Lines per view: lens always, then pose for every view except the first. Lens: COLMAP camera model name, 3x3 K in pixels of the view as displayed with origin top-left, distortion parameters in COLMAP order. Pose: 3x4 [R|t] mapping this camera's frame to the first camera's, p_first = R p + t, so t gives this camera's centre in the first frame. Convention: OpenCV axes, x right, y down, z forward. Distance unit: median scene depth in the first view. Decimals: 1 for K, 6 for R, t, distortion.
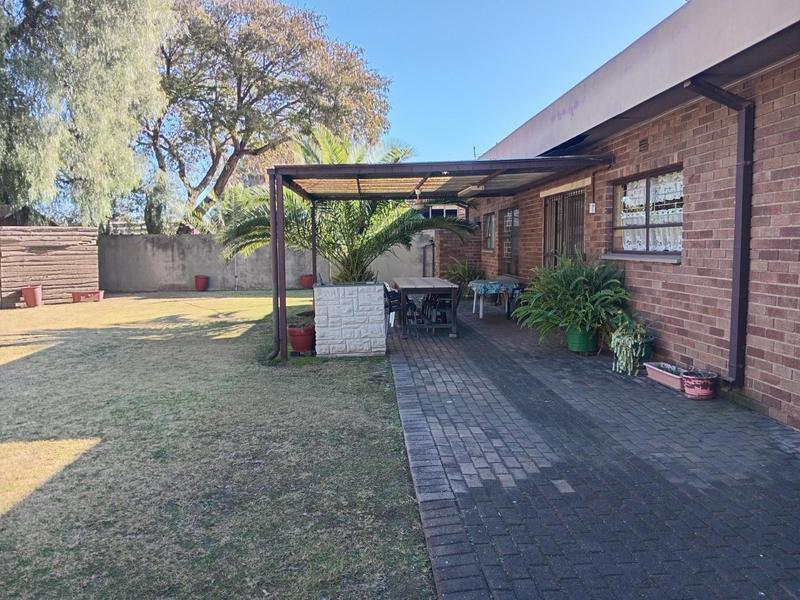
lens RADIAL K [[609.8, 0, 400.8], [0, 609.8, 300.9], [0, 0, 1]] dist [0.094549, -0.197577]
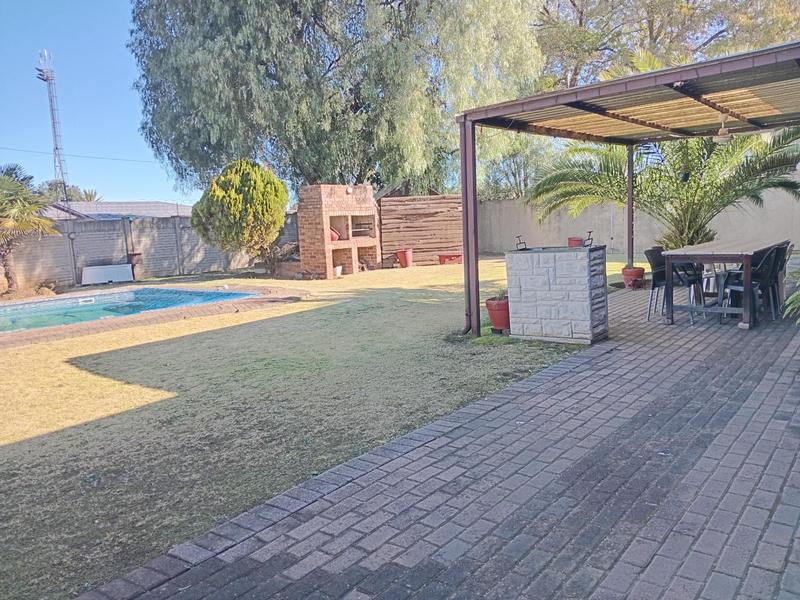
lens RADIAL K [[609.8, 0, 400.8], [0, 609.8, 300.9], [0, 0, 1]] dist [0.094549, -0.197577]
pose [[0.742542, 0.060135, -0.667094, 0.483940], [-0.018542, 0.997425, 0.069274, -0.020253], [0.669542, -0.039069, 0.741746, 0.444157]]
